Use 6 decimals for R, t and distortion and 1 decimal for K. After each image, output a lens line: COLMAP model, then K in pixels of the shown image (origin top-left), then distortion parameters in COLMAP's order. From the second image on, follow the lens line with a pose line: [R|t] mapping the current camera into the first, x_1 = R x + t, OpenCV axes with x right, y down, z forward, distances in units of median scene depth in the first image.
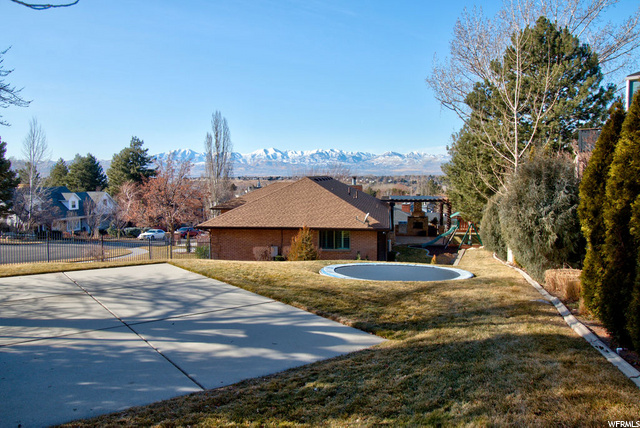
lens RADIAL K [[515.2, 0, 320.0], [0, 515.2, 214.0], [0, 0, 1]] dist [-0.007776, 0.000923]
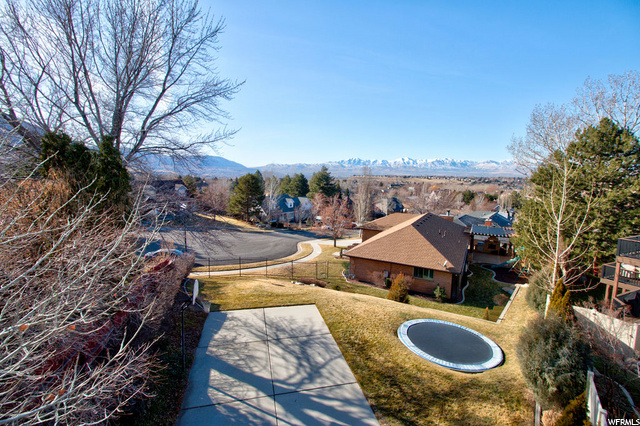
lens RADIAL K [[300.8, 0, 320.0], [0, 300.8, 213.0], [0, 0, 1]] dist [0.012735, 0.000299]
pose [[0.933854, 0.064615, -0.351768, 0.025379], [-0.049508, 0.997430, 0.051783, -0.097450], [0.354211, -0.030943, 0.934654, 0.000824]]
